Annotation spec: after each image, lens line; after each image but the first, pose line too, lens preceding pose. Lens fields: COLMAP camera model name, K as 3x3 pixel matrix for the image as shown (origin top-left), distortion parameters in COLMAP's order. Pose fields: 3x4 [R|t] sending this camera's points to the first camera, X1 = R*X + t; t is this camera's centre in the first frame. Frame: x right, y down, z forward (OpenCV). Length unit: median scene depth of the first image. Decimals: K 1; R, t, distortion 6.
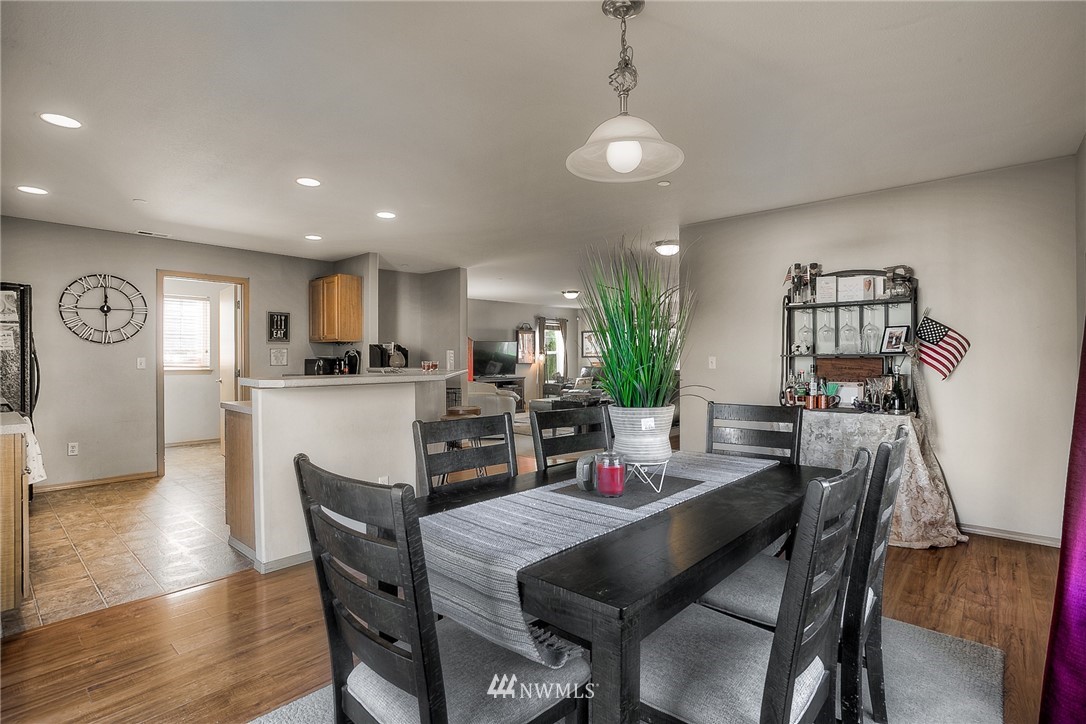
lens RADIAL K [[525.3, 0, 543.0], [0, 525.3, 362.0], [0, 0, 1]] dist [-0.047346, 0.026244]
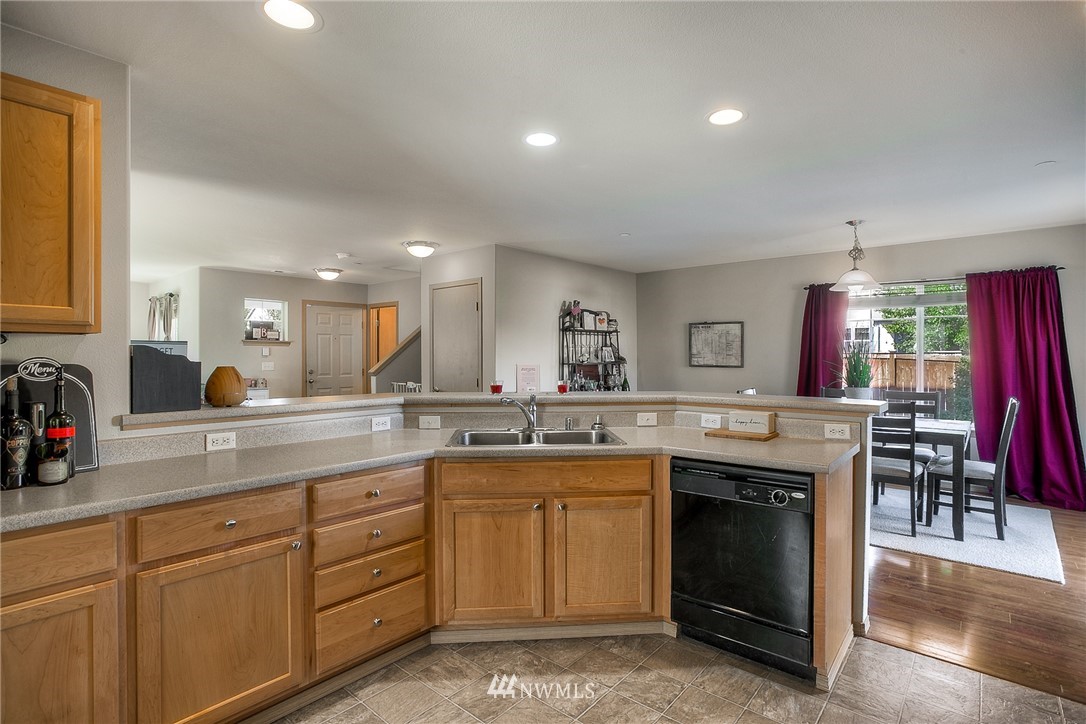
lens RADIAL K [[530.4, 0, 558.3], [0, 530.4, 367.0], [0, 0, 1]] dist [-0.055273, 0.027020]
pose [[-0.031437, -0.021261, 0.999280, -0.674413], [0.007510, 0.999740, 0.021507, -0.024287], [-0.999478, 0.008180, -0.031270, 0.751378]]
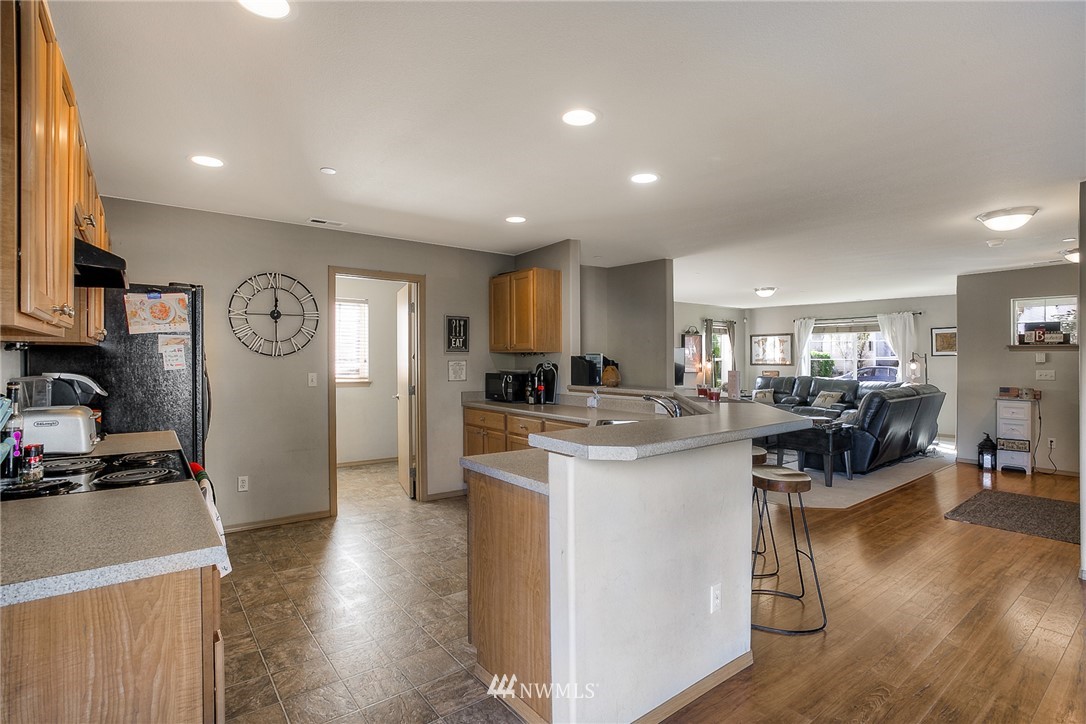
lens RADIAL K [[530.4, 0, 558.3], [0, 530.4, 367.0], [0, 0, 1]] dist [-0.055273, 0.027020]
pose [[0.986285, 0.005966, -0.164946, -0.221407], [-0.004966, 0.999967, 0.006472, -0.022312], [0.164979, -0.005564, 0.986281, 0.206453]]
